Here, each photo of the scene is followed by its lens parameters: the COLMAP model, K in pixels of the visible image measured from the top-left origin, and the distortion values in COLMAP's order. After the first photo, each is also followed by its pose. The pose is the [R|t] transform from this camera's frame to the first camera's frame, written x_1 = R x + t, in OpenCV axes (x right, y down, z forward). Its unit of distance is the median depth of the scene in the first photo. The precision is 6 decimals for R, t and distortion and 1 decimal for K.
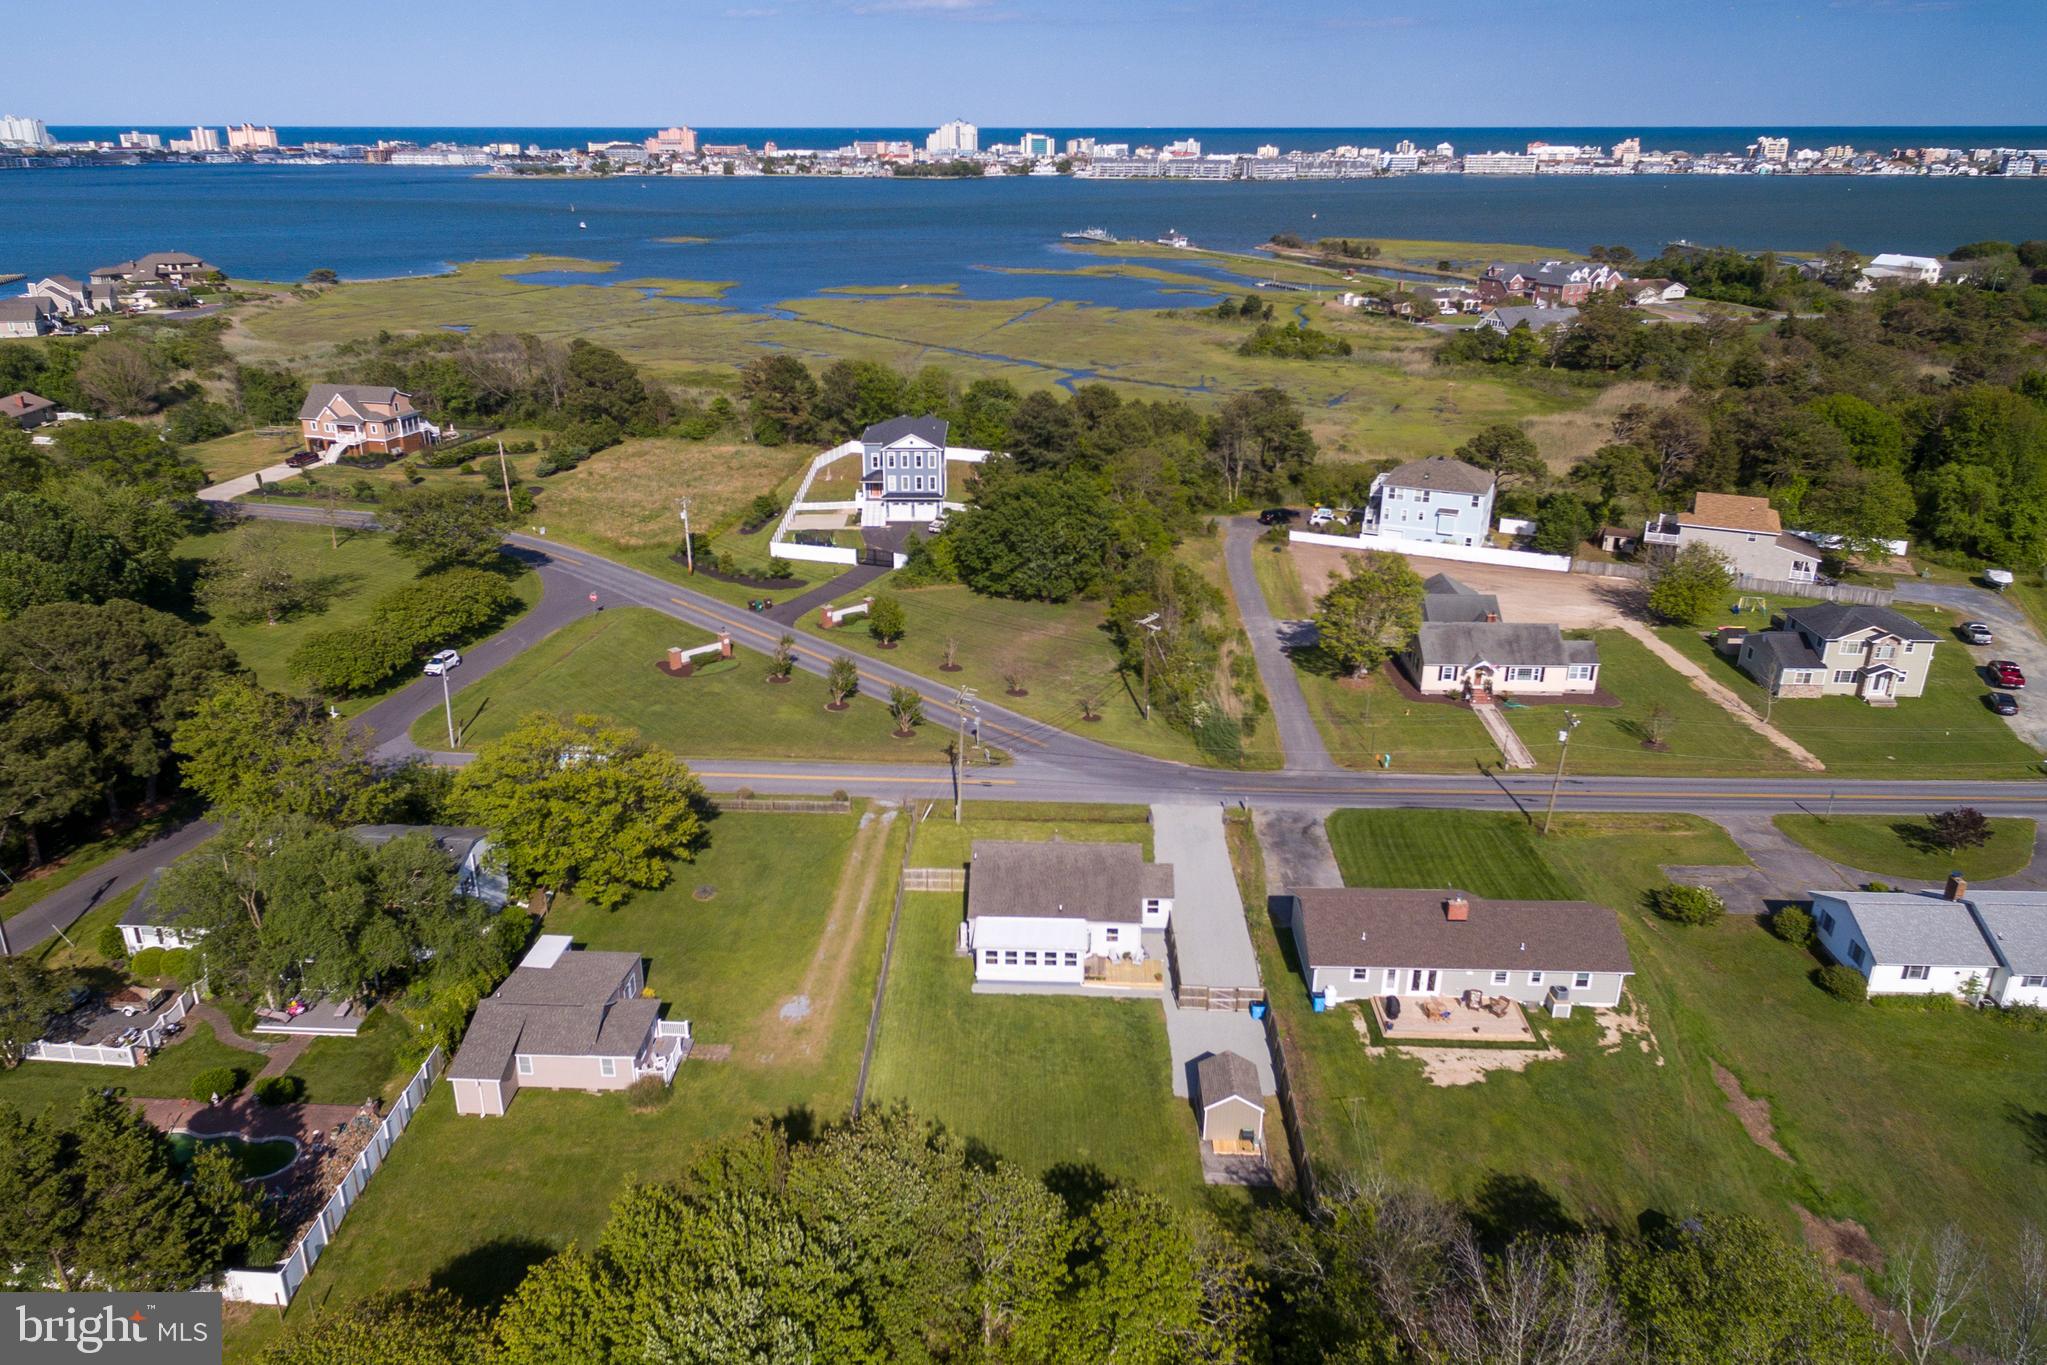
lens RADIAL K [[1391.0, 0, 1035.1], [0, 1391.0, 685.6], [0, 0, 1]] dist [-0.007745, 0.000983]
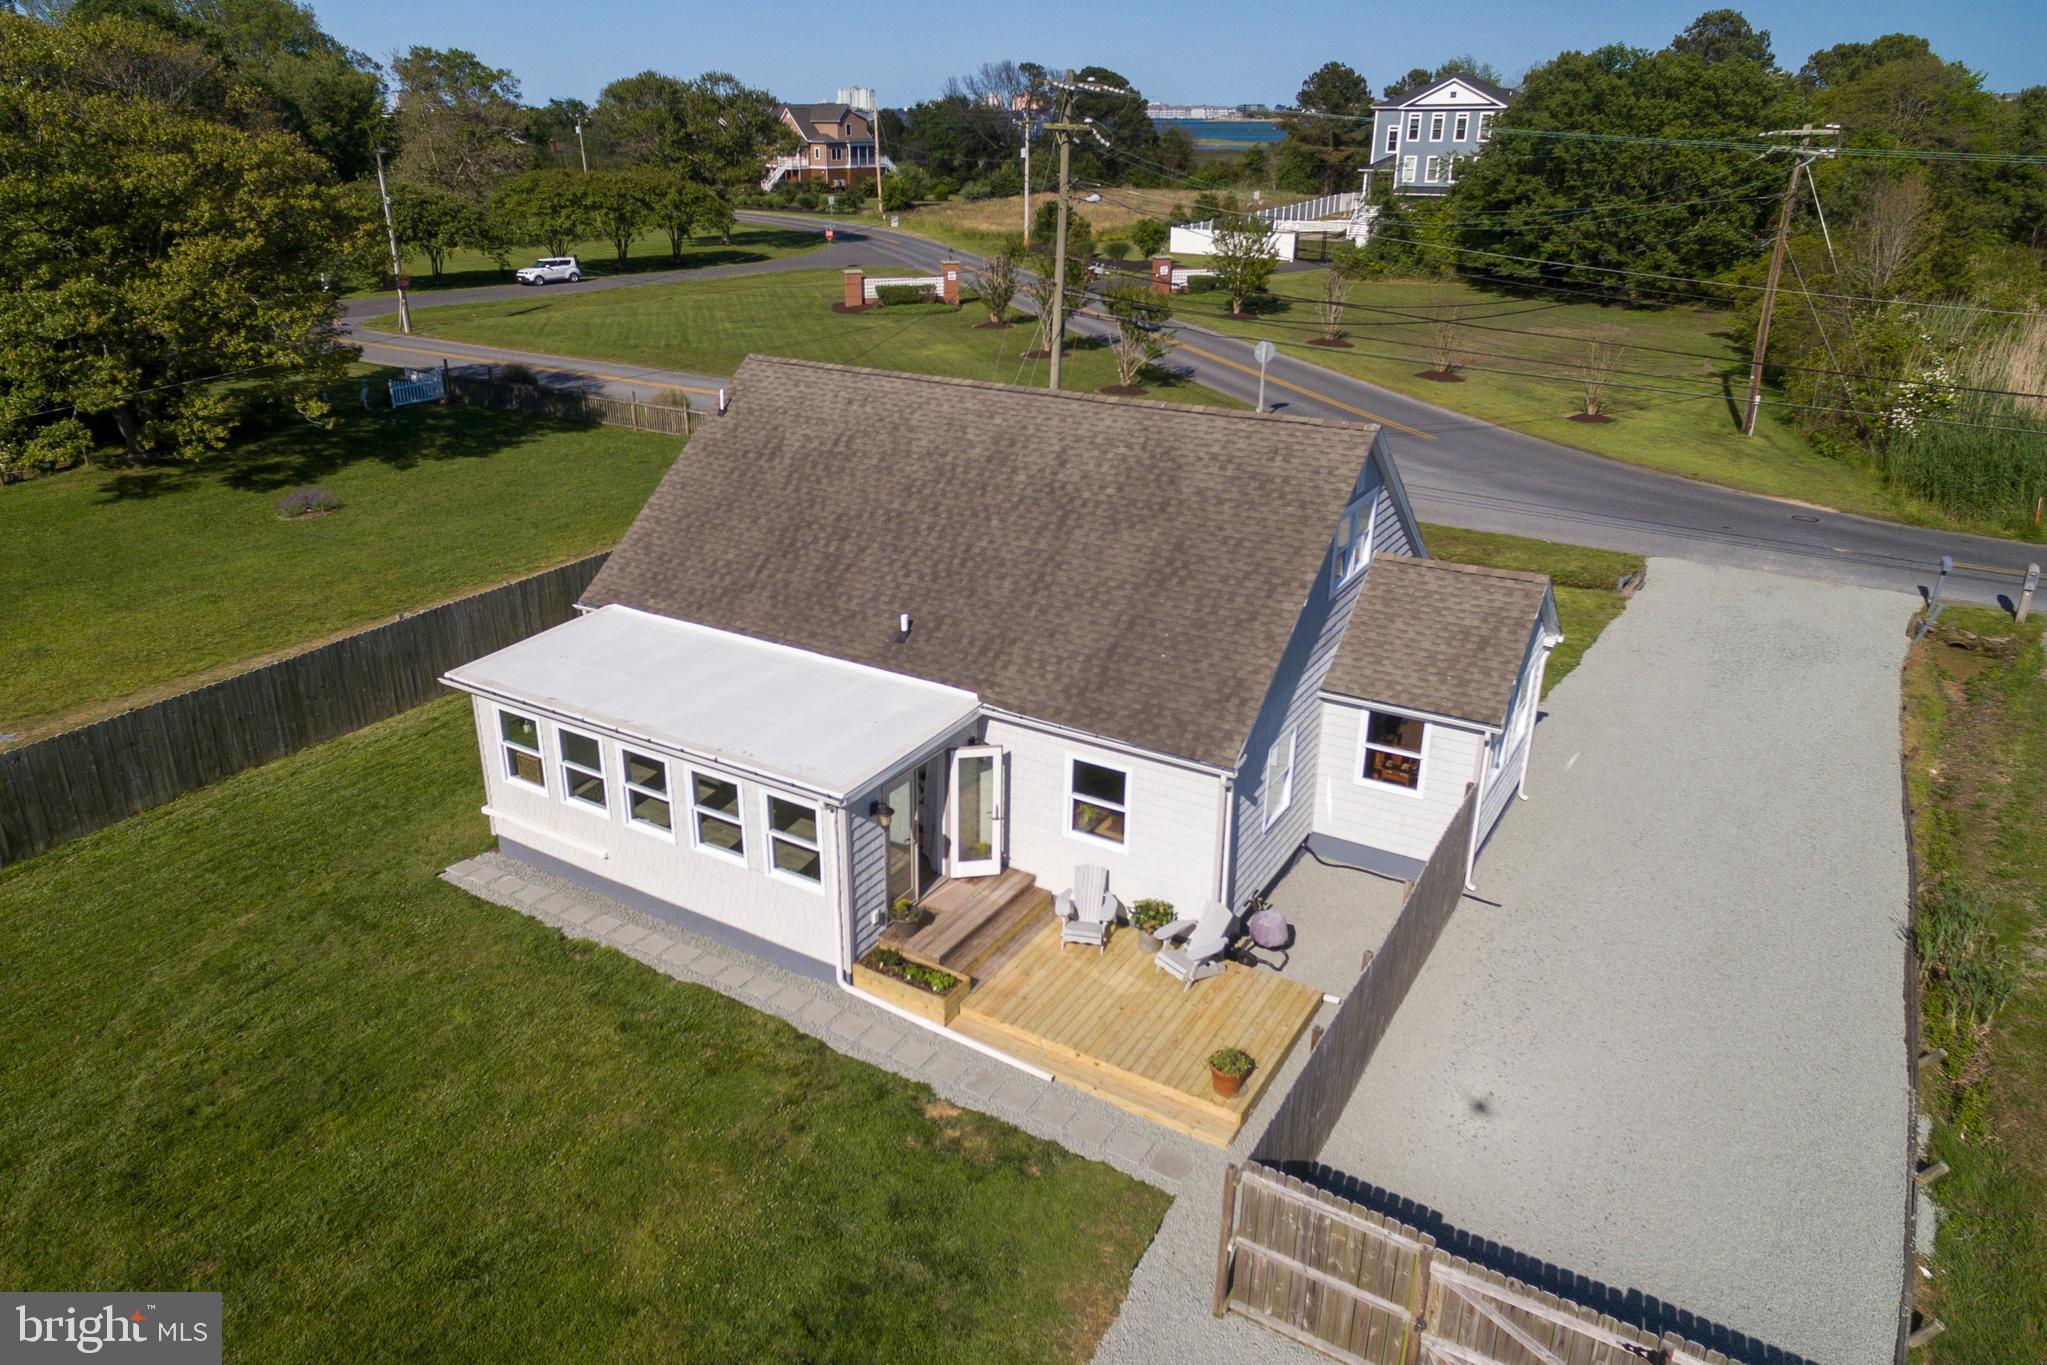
lens RADIAL K [[1391.0, 0, 956.2], [0, 1391.0, 679.2], [0, 0, 1]] dist [-0.007745, 0.000983]
pose [[0.850145, 0.181398, -0.494316, 0.099057], [-0.180752, 0.982277, 0.049600, 0.113269], [0.494552, 0.047182, 0.867866, 0.591983]]
